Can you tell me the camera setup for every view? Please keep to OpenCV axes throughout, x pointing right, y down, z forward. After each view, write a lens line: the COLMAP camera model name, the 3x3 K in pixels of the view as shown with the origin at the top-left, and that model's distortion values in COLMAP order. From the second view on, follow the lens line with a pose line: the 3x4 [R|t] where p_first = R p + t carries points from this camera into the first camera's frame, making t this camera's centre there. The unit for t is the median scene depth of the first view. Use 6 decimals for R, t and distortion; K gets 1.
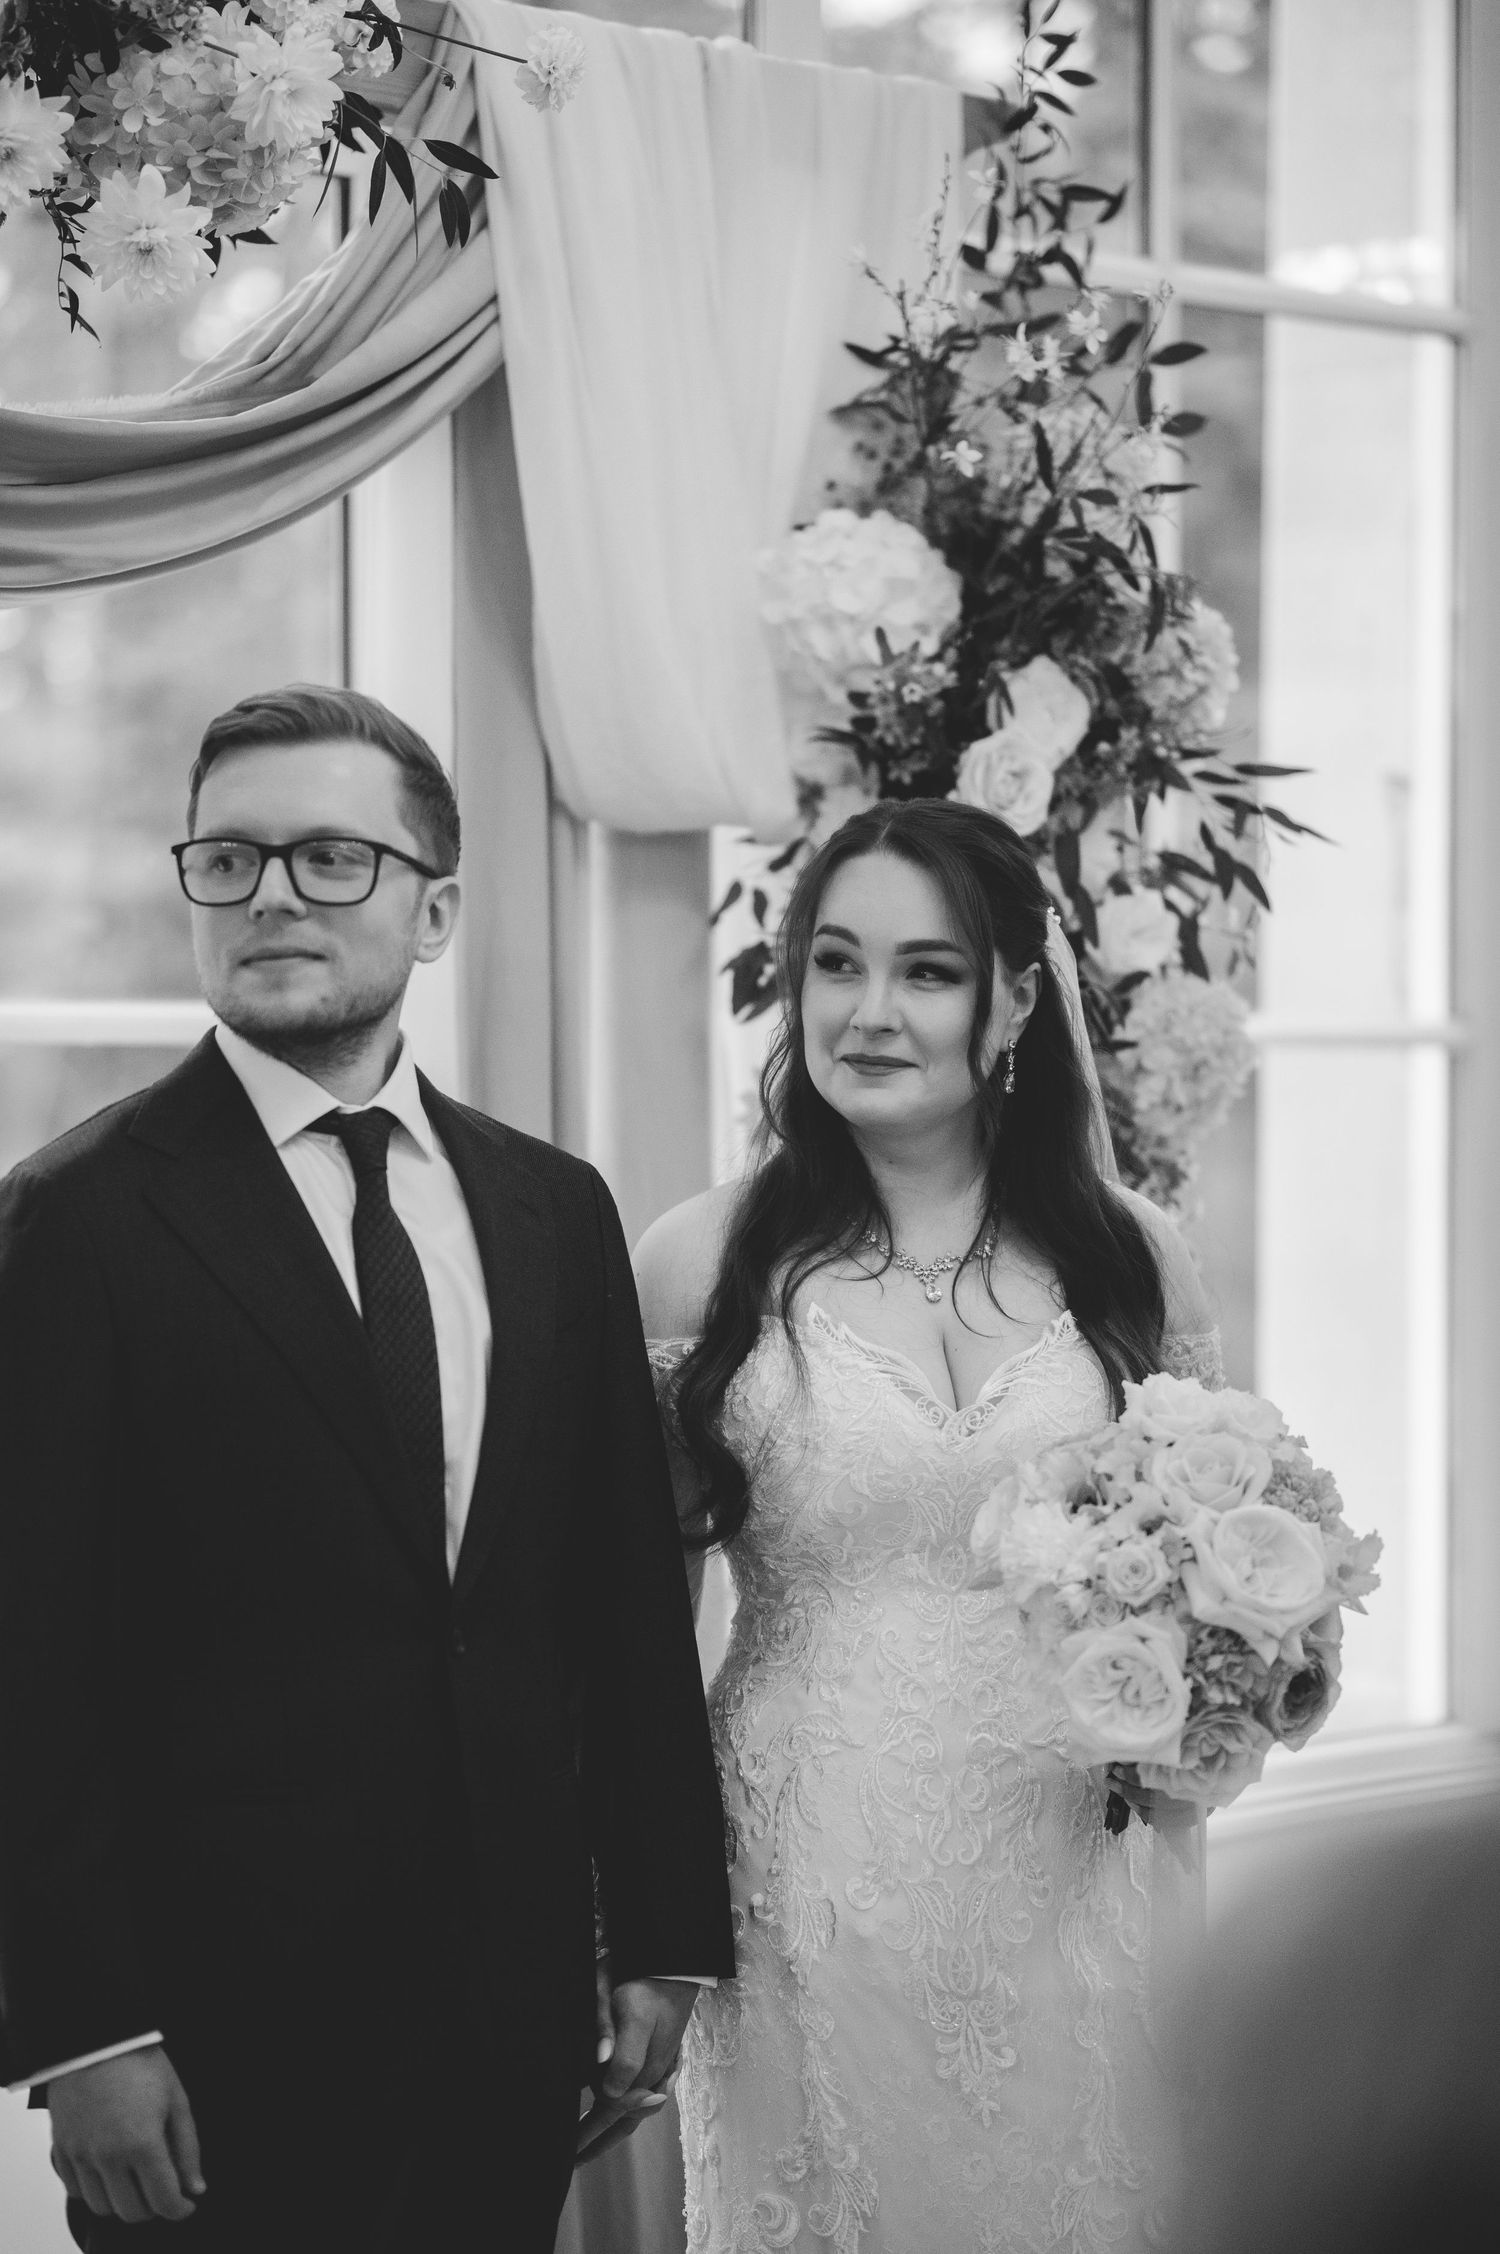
lens RADIAL K [[5199.0, 0, 750.0], [0, 5199.0, 1127.0], [0, 0, 1]] dist [0.066860, -0.436967]
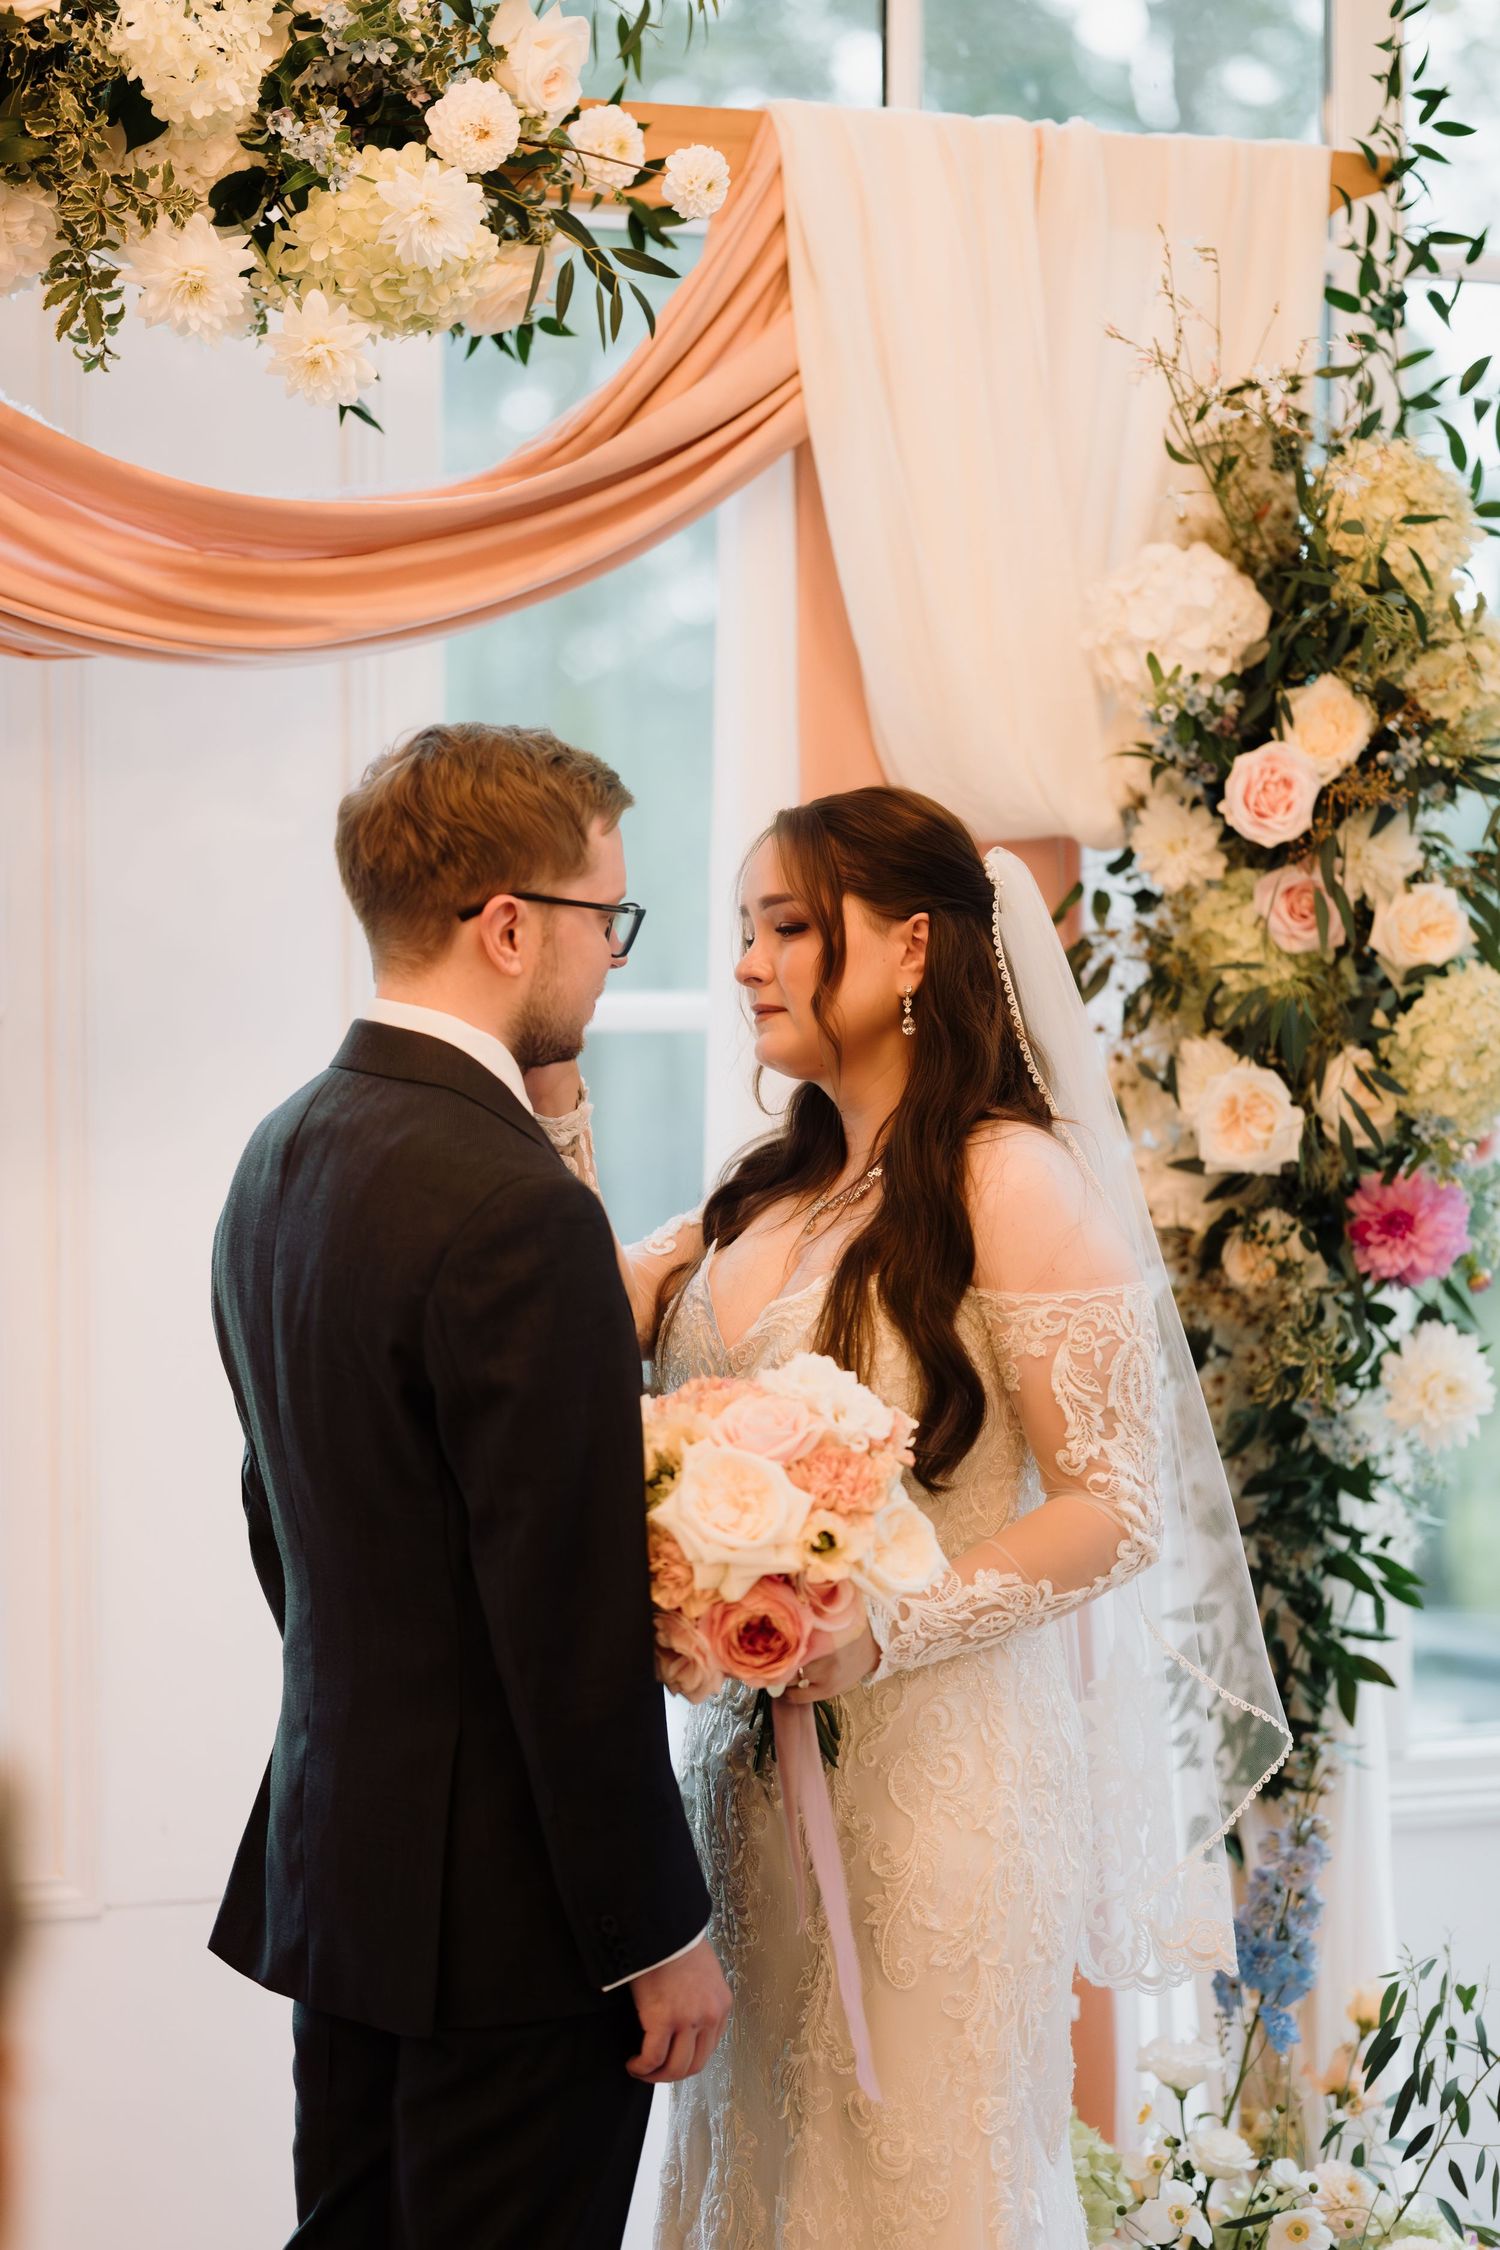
lens RADIAL K [[5189.8, 0, 750.0], [0, 5189.8, 1125.0], [0, 0, 1]] dist [0.066860, -0.436967]
pose [[0.934182, 0.006779, -0.356733, 0.330272], [-0.005200, 0.999972, 0.005386, -0.001587], [0.356760, -0.003176, 0.934191, -0.055782]]
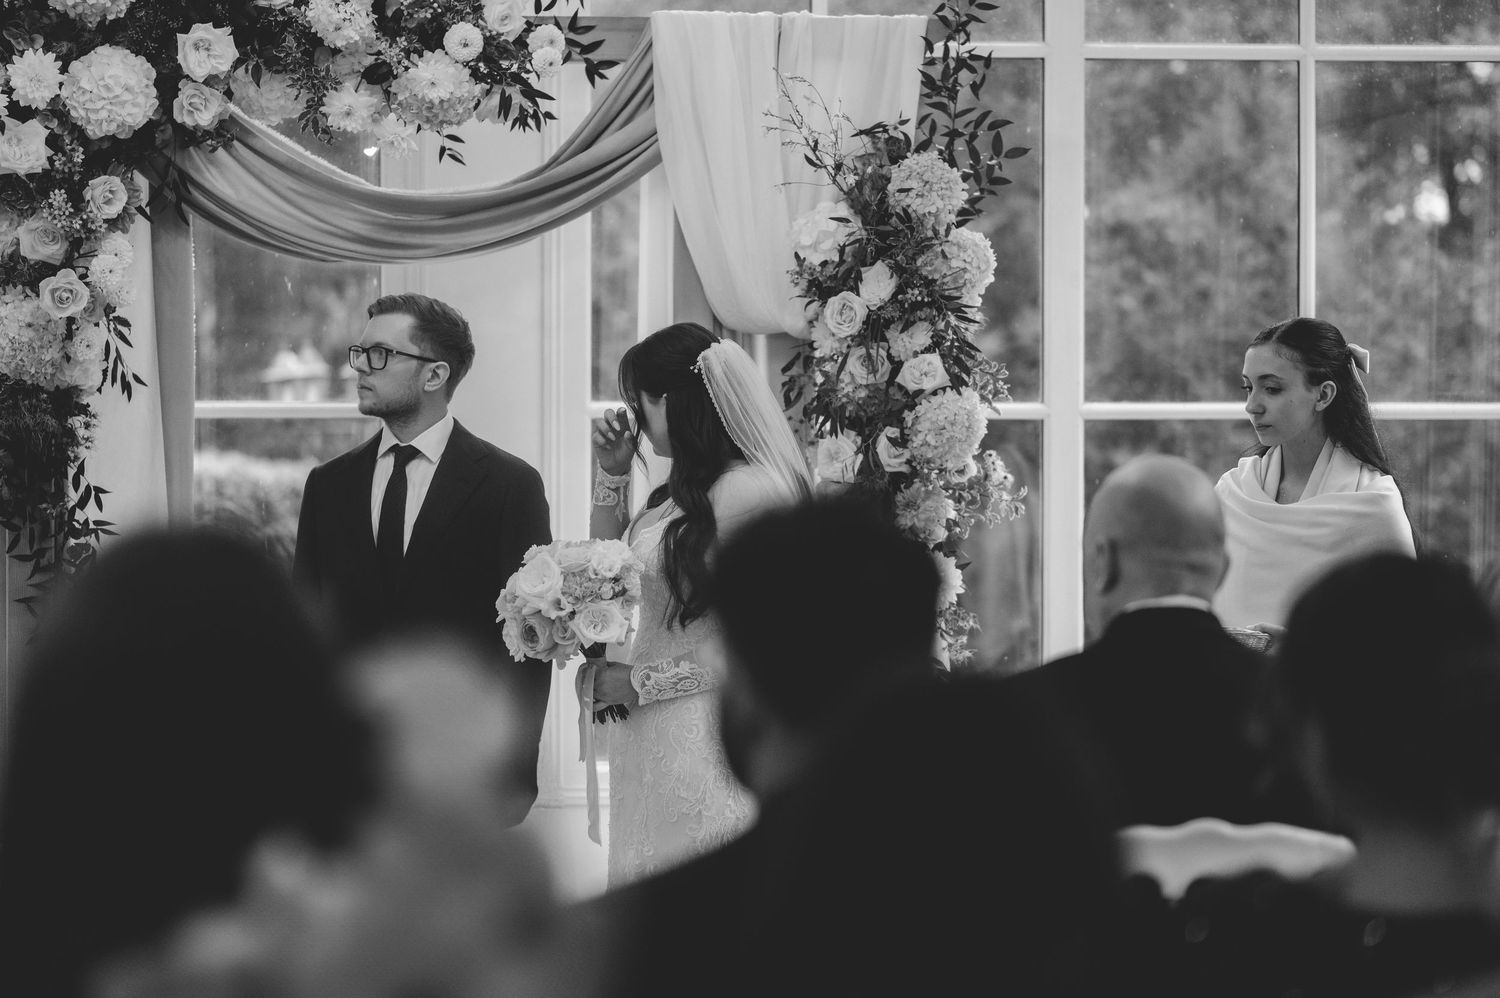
lens RADIAL K [[3459.9, 0, 750.0], [0, 3459.9, 499.0], [0, 0, 1]] dist [0.066860, -0.436967]
pose [[0.750675, 0.023921, -0.660238, 1.079603], [-0.014724, 0.999702, 0.019480, -0.009424], [0.660507, -0.004902, 0.750804, -0.255921]]
